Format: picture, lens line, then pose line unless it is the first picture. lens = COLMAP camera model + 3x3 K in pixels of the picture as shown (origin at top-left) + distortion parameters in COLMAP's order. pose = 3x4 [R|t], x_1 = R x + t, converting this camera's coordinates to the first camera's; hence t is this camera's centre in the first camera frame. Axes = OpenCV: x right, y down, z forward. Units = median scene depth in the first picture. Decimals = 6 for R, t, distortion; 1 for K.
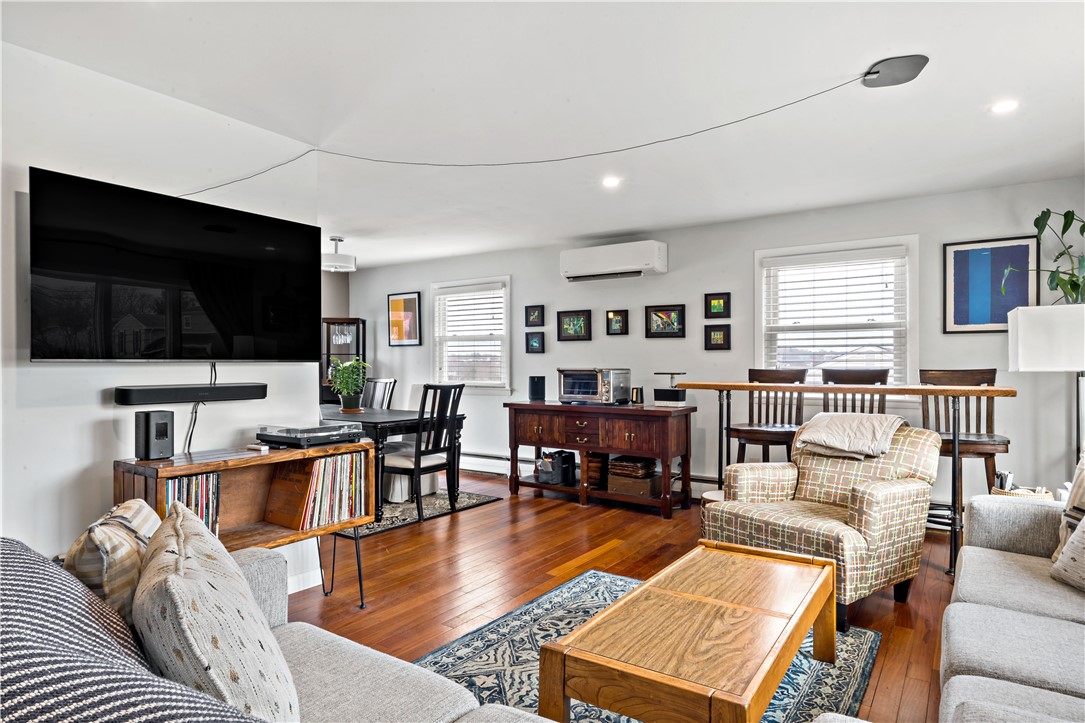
lens RADIAL K [[623.3, 0, 544.1], [0, 623.3, 360.3], [0, 0, 1]] dist [-0.004594, 0.000061]
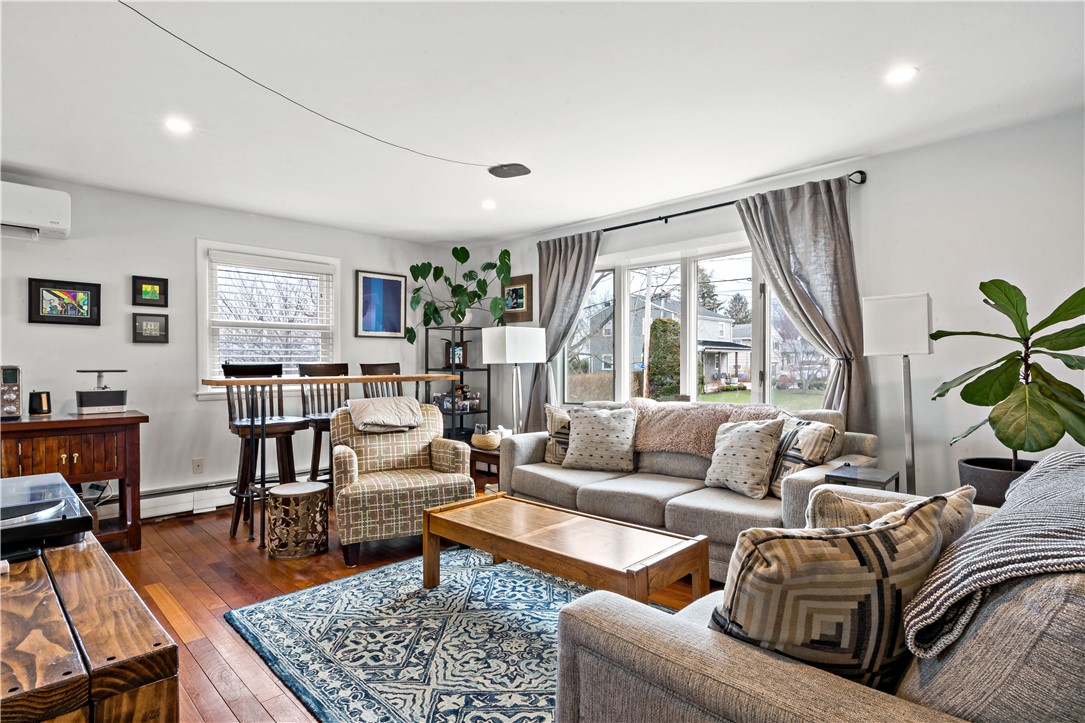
lens RADIAL K [[557.3, 0, 543.6], [0, 557.3, 364.4], [0, 0, 1]] dist [0.017070, 0.000636]
pose [[0.182227, -0.007999, 0.983224, -0.484623], [-0.006250, 0.999937, 0.009293, 0.003206], [-0.983237, -0.007839, 0.182166, 0.394594]]
